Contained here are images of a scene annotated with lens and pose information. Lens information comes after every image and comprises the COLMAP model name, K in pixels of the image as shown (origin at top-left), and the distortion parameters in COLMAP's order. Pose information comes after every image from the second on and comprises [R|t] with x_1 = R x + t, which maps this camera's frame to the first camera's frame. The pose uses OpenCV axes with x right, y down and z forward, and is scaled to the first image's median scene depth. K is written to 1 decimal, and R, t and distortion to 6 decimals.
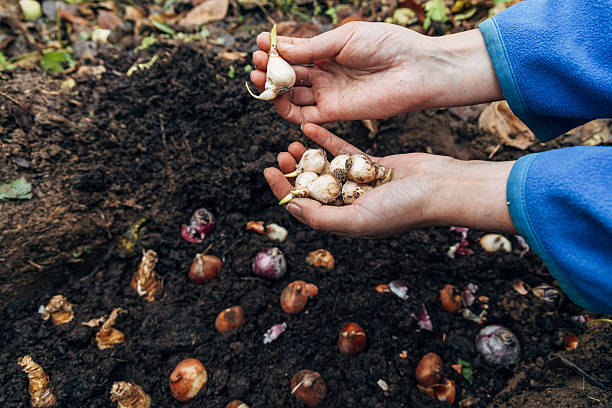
lens RADIAL K [[410.3, 0, 309.9], [0, 410.3, 202.5], [0, 0, 1]] dist [0.002890, 0.029666]
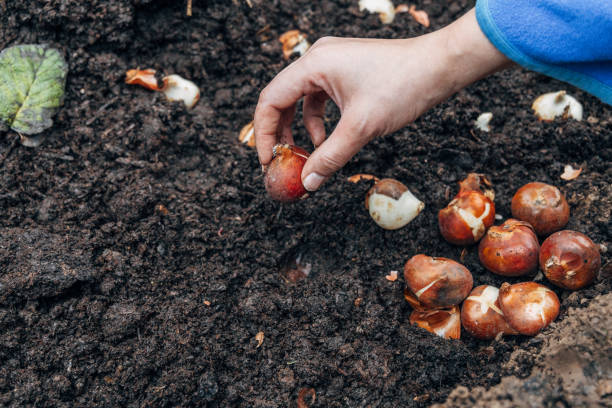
lens RADIAL K [[849.1, 0, 315.3], [0, 849.1, 204.0], [0, 0, 1]] dist [-0.022634, 0.013962]
pose [[0.997860, -0.006606, 0.065053, 0.029833], [-0.000430, 0.994199, 0.107554, 0.115150], [-0.065387, -0.107352, 0.992069, -0.202927]]
